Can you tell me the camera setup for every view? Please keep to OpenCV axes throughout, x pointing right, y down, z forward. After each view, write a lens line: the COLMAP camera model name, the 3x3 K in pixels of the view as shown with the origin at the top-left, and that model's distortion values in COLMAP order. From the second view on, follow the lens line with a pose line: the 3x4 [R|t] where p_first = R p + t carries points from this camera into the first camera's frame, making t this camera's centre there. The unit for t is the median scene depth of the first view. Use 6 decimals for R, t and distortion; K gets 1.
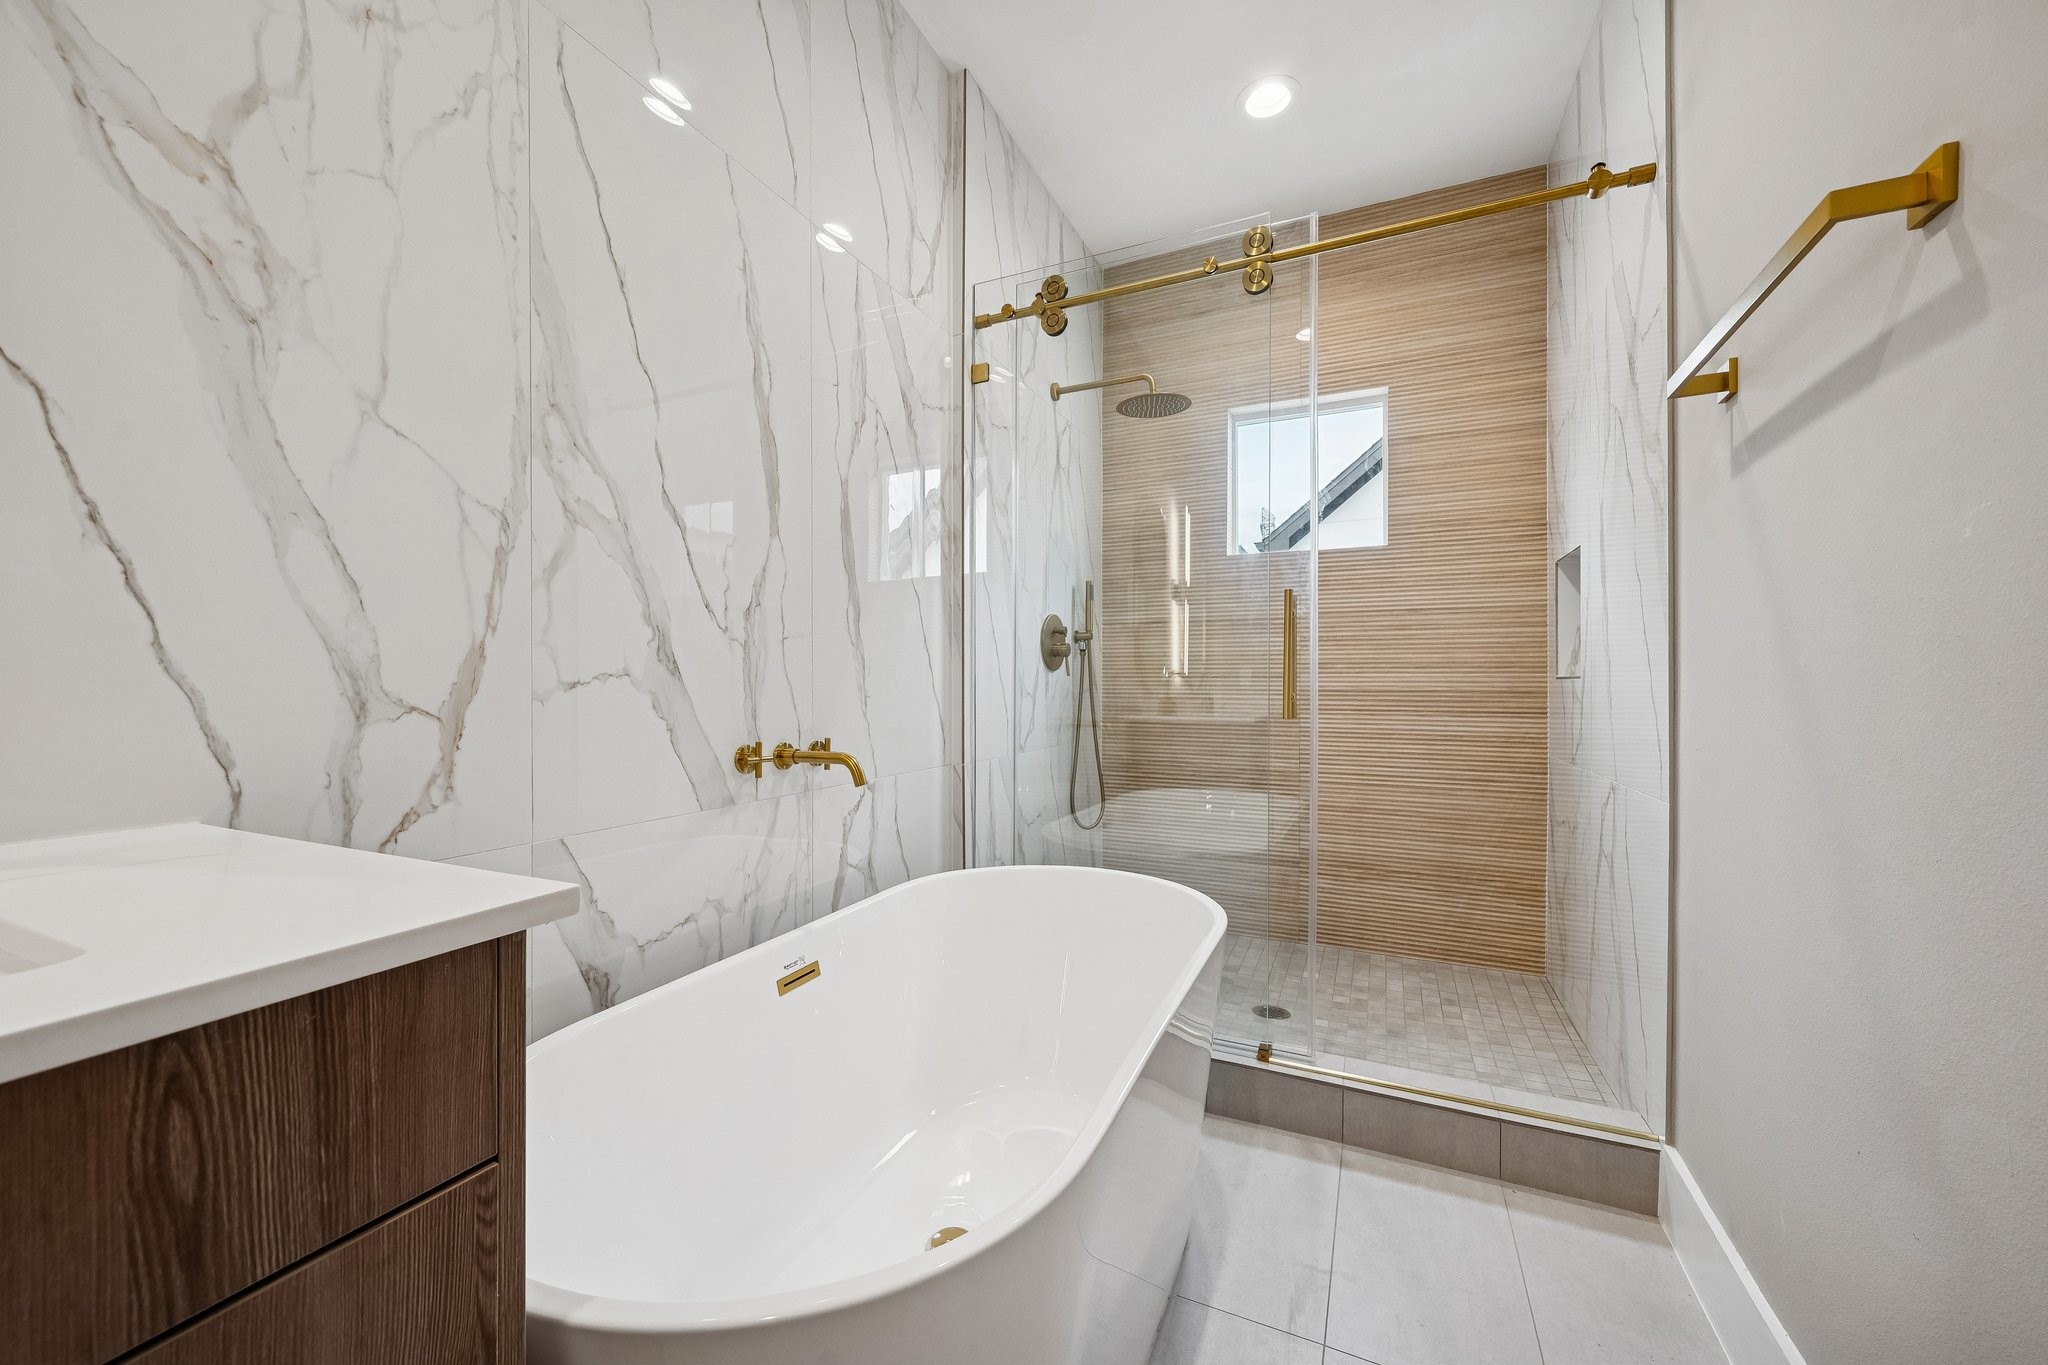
lens RADIAL K [[781.4, 0, 1031.6], [0, 781.4, 692.0], [0, 0, 1]] dist [-0.003423, 0.000168]
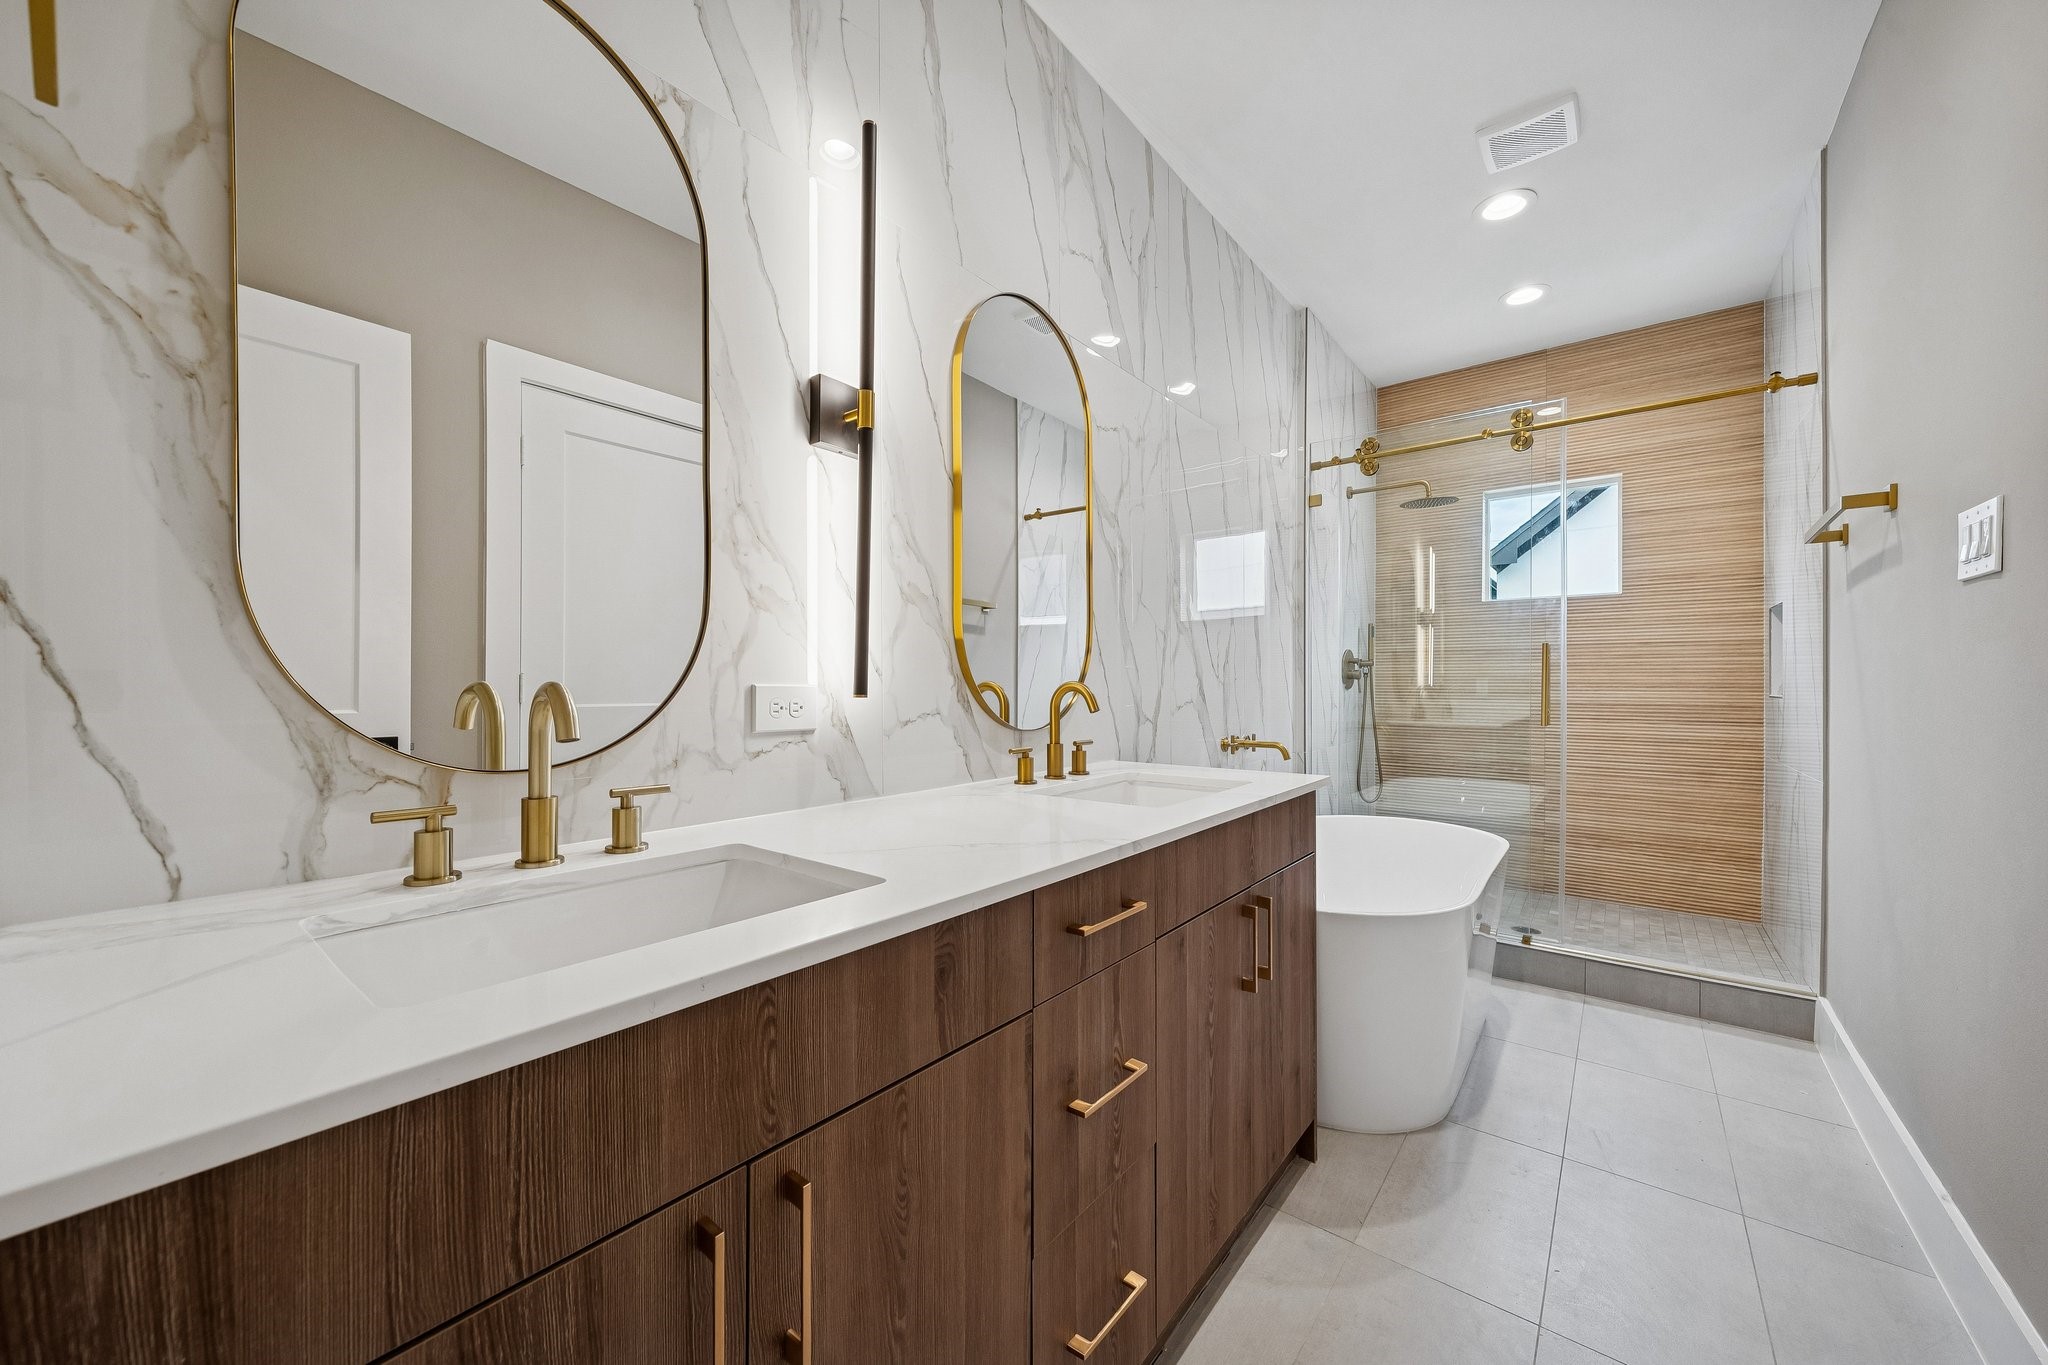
lens RADIAL K [[781.4, 0, 1003.5], [0, 781.4, 690.4], [0, 0, 1]] dist [-0.003423, 0.000168]
pose [[0.968523, 0.000810, -0.248924, -0.392921], [-0.000974, 0.999999, -0.000534, -0.041446], [0.248923, 0.000760, 0.968523, -0.925067]]
